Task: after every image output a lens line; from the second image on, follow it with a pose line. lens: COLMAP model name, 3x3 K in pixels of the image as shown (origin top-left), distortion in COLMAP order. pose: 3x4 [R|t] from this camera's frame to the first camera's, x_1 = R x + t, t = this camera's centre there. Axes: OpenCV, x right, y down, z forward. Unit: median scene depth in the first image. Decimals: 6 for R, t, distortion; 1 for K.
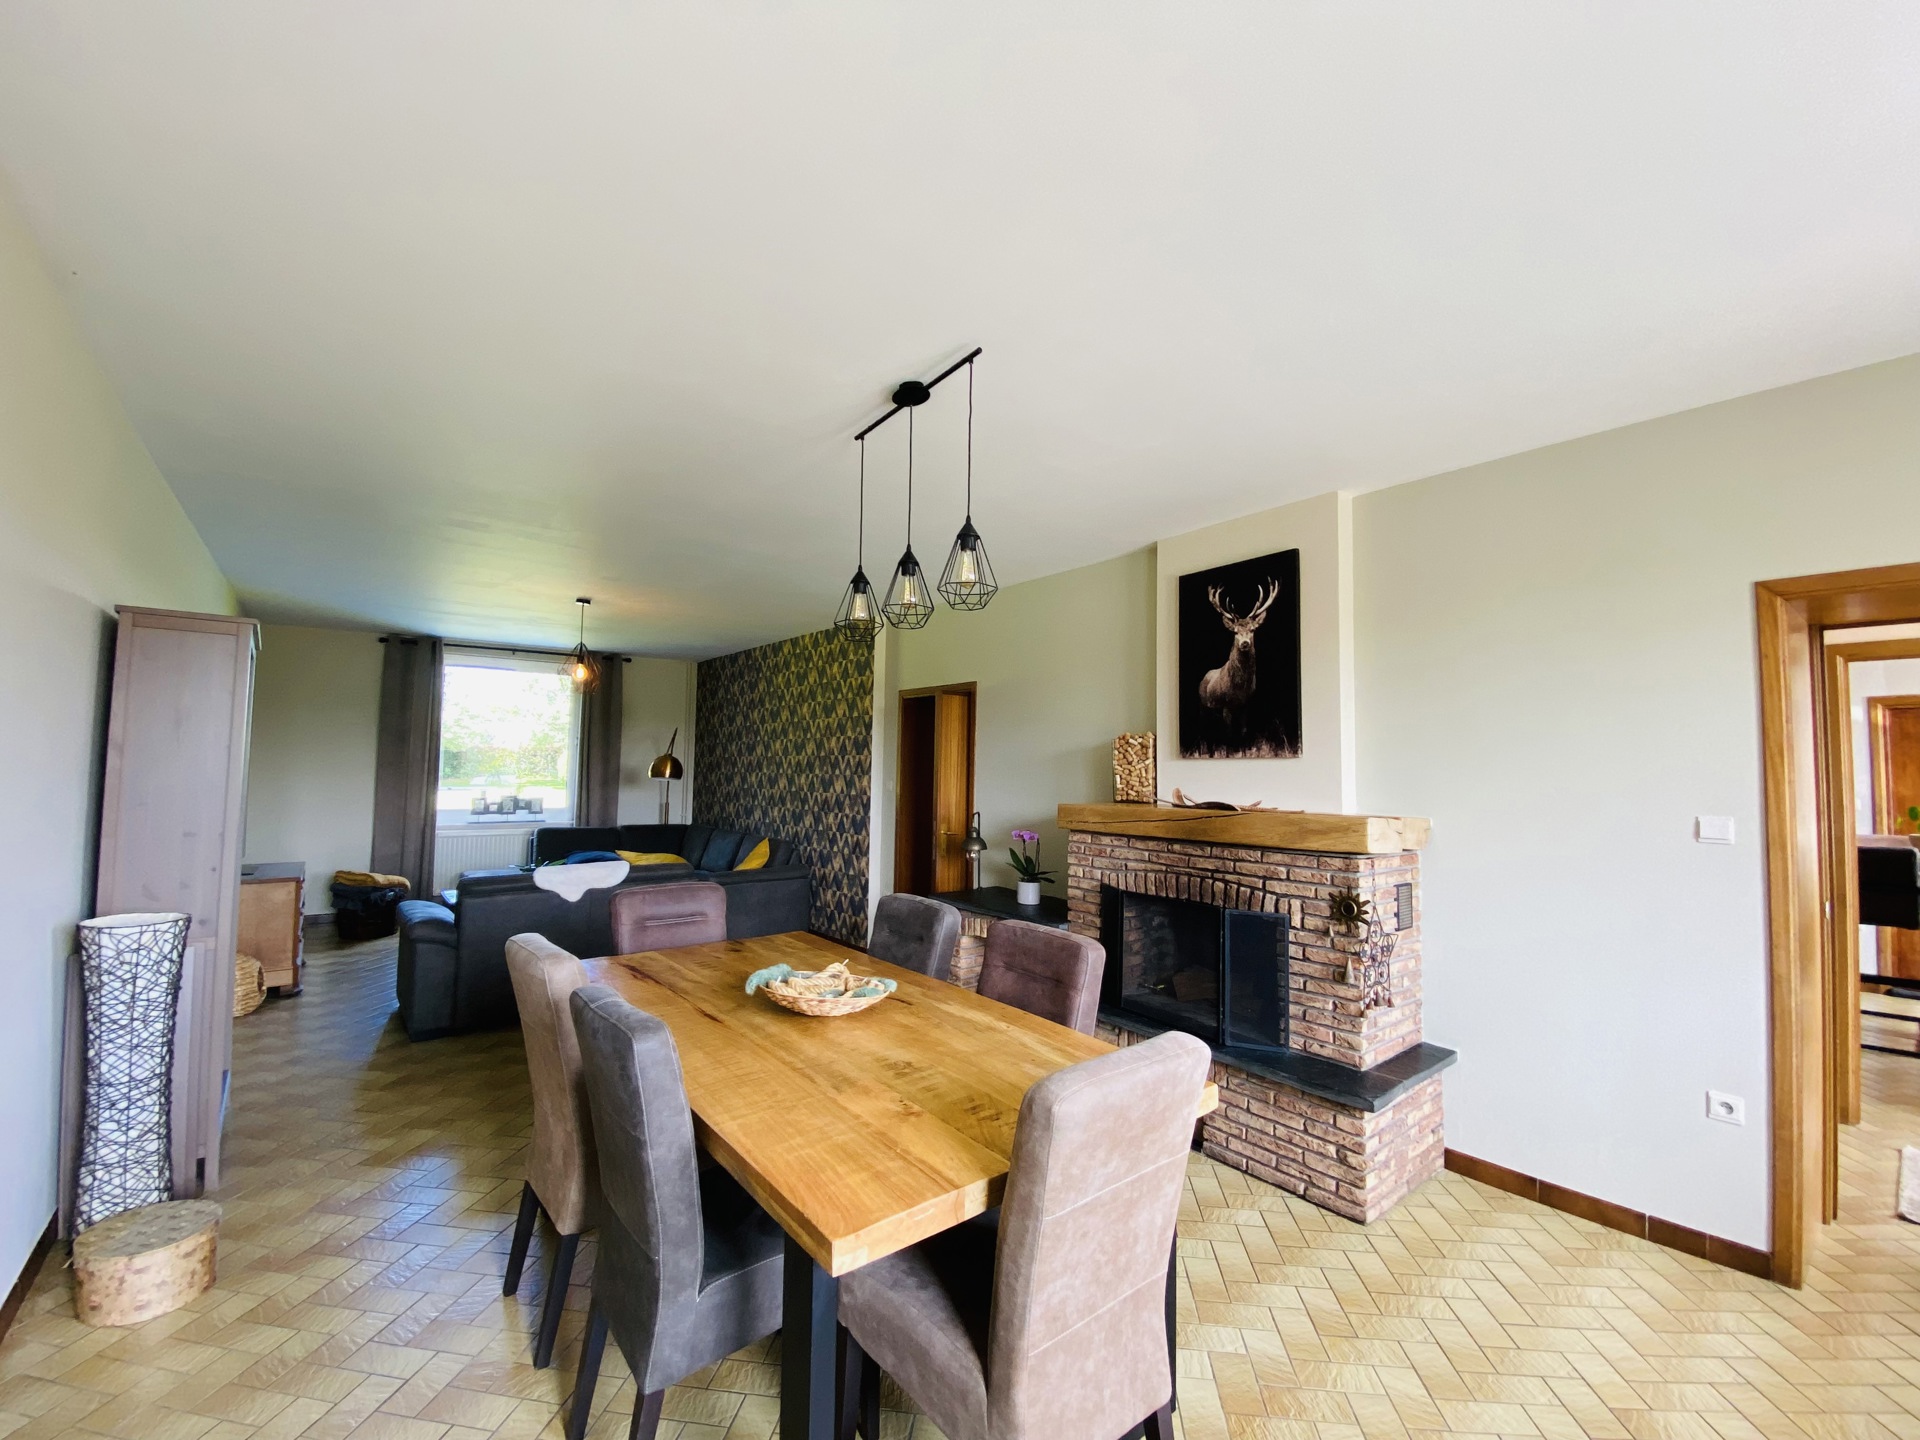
lens RADIAL K [[784.7, 0, 962.3], [0, 784.7, 719.1], [0, 0, 1]] dist [0.029354, -0.025931]
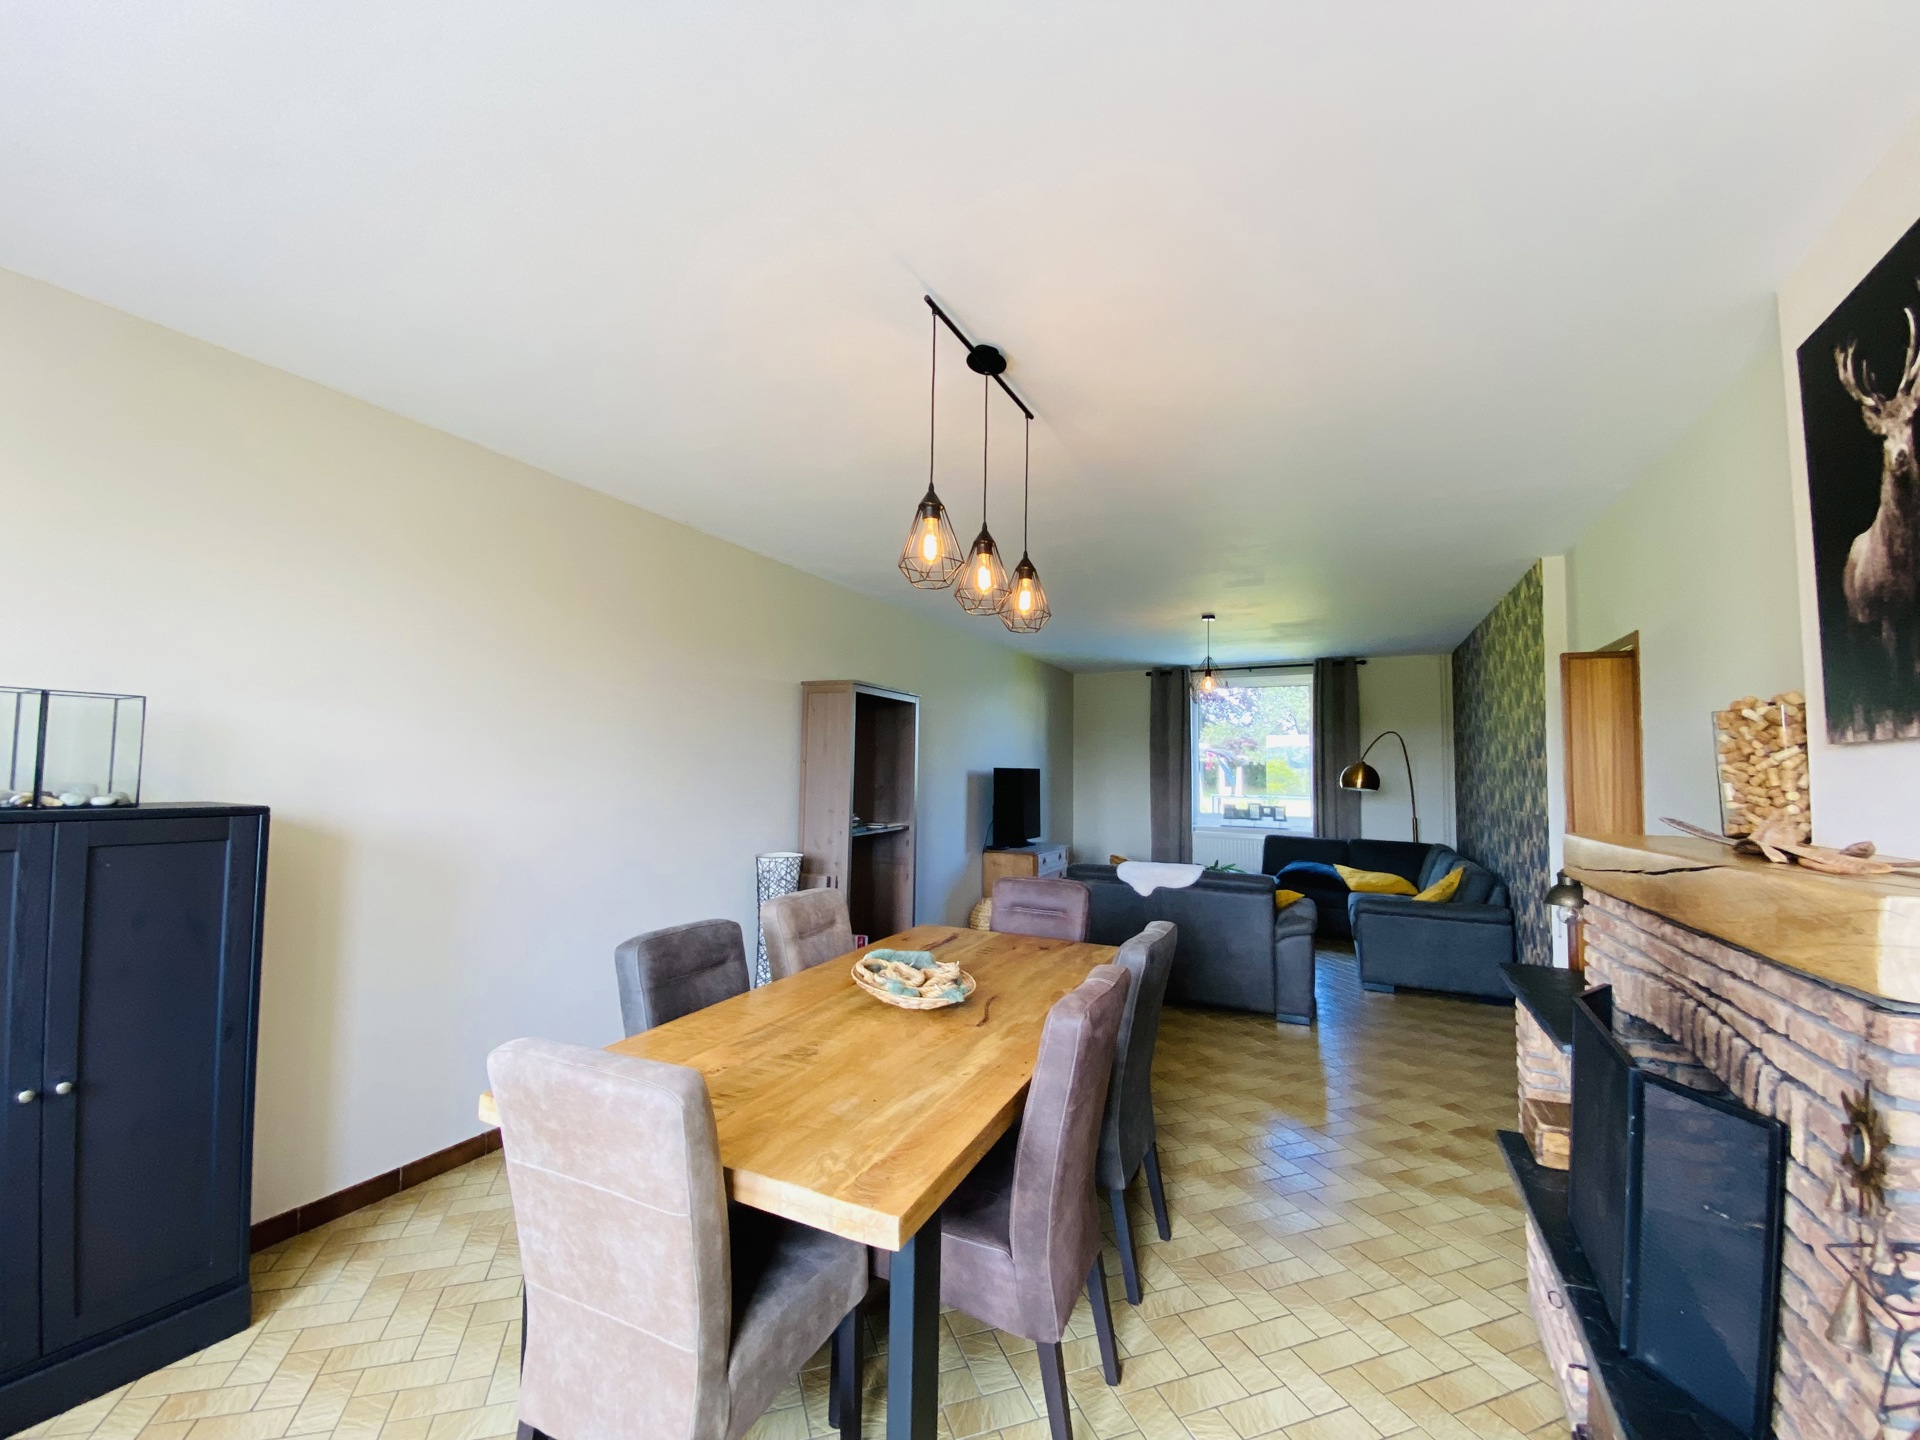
lens RADIAL K [[784.7, 0, 962.3], [0, 784.7, 719.1], [0, 0, 1]] dist [0.029354, -0.025931]
pose [[0.430863, -0.066703, -0.899949, 0.247036], [0.050663, 0.997480, -0.049676, 0.017336], [0.900994, -0.024191, 0.433157, 0.191166]]
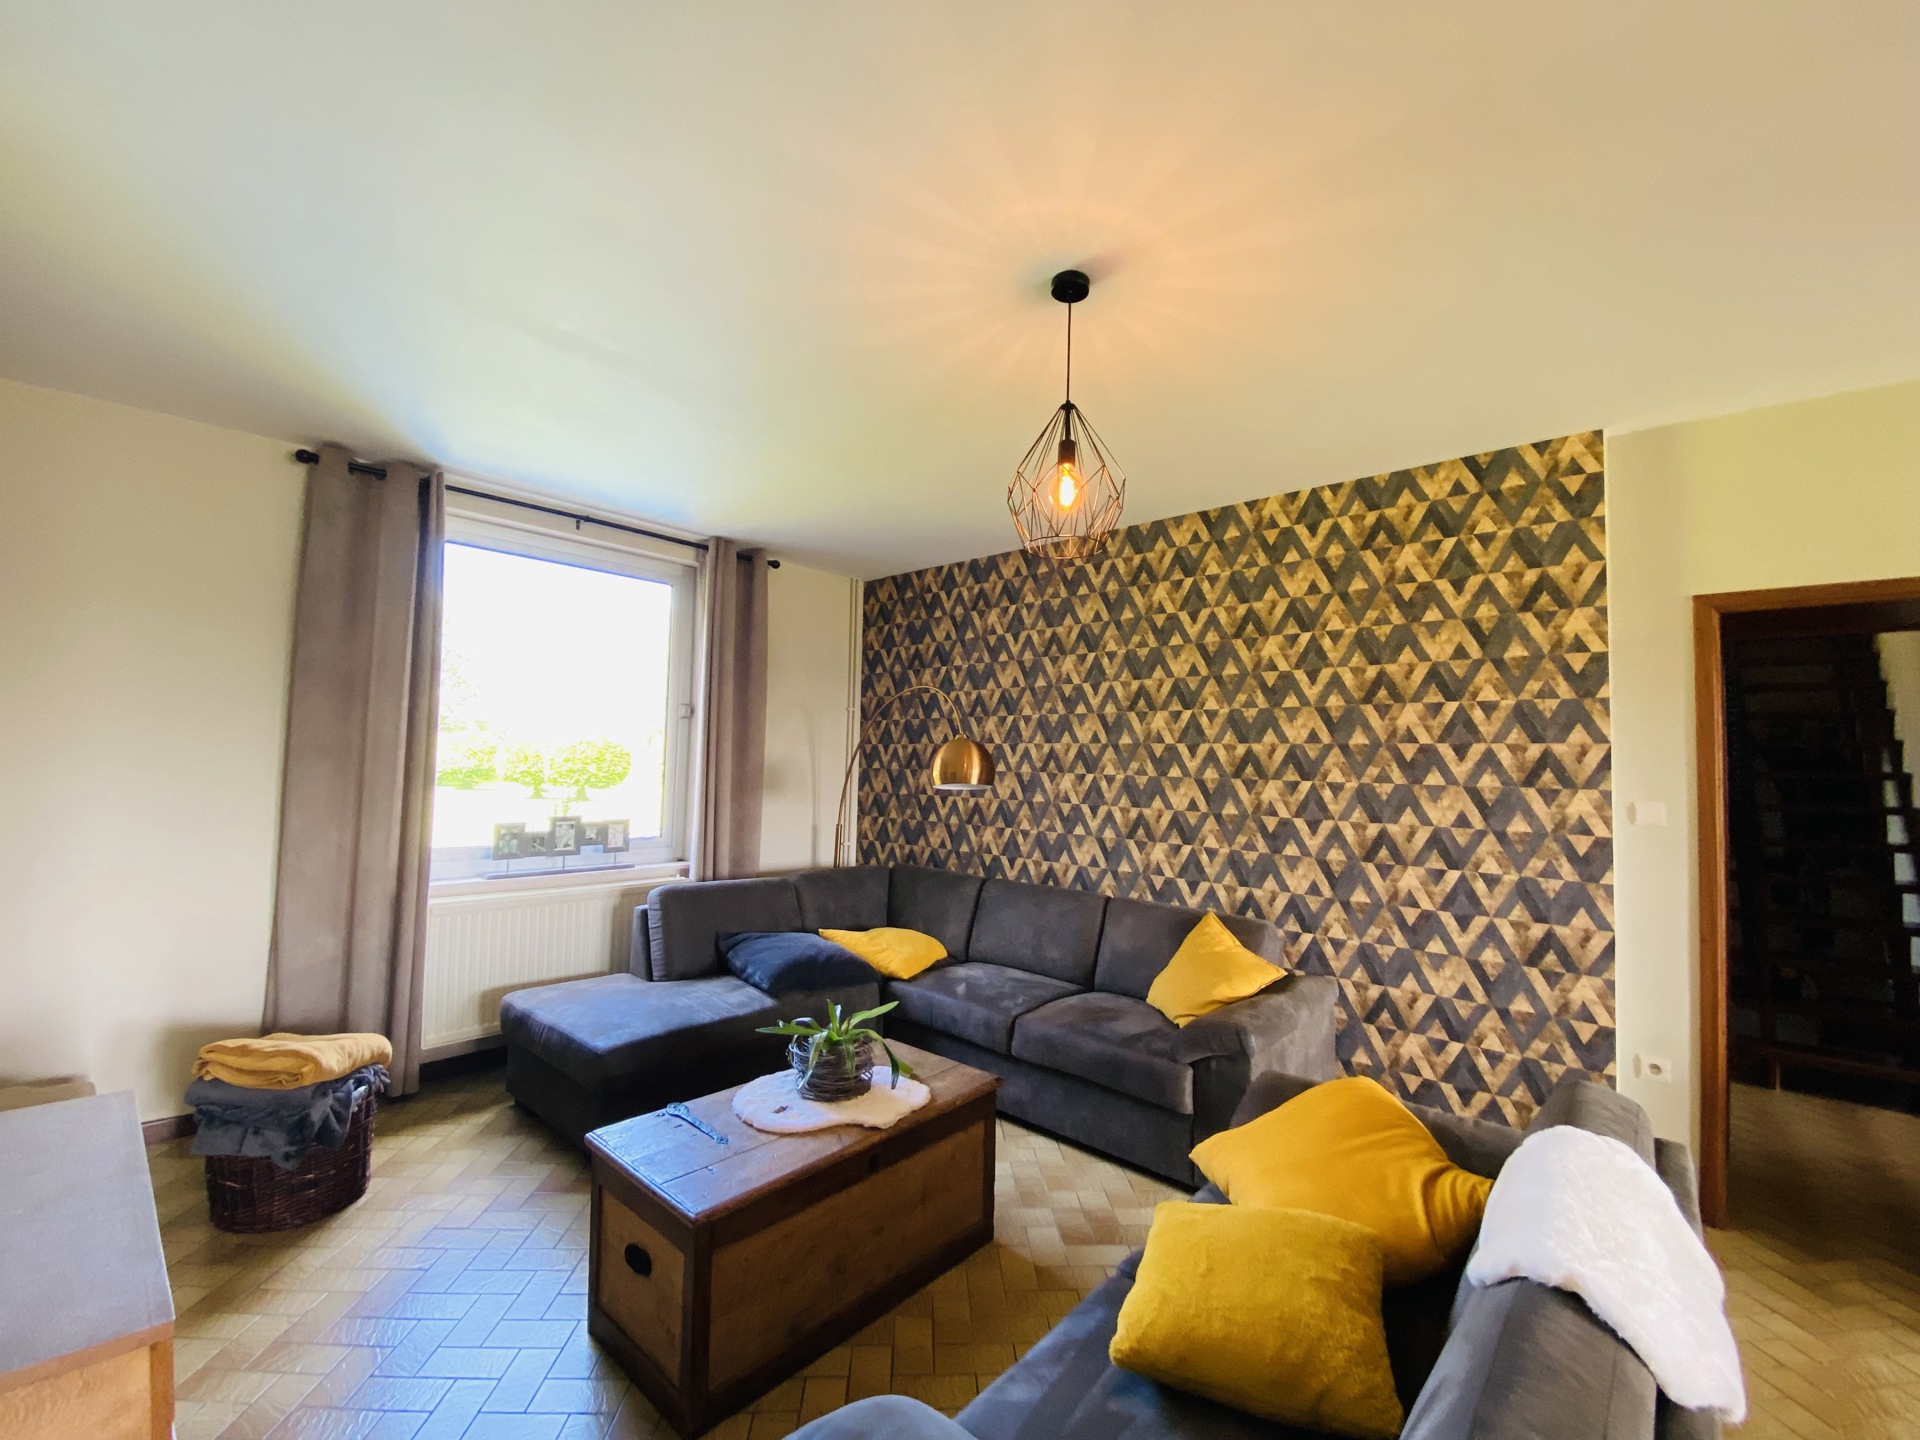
lens RADIAL K [[784.7, 0, 962.3], [0, 784.7, 719.1], [0, 0, 1]] dist [0.029354, -0.025931]
pose [[0.986571, 0.022356, 0.161795, -0.447482], [-0.022923, 0.999736, 0.001641, 0.033310], [-0.161716, -0.005327, 0.986823, 0.519067]]
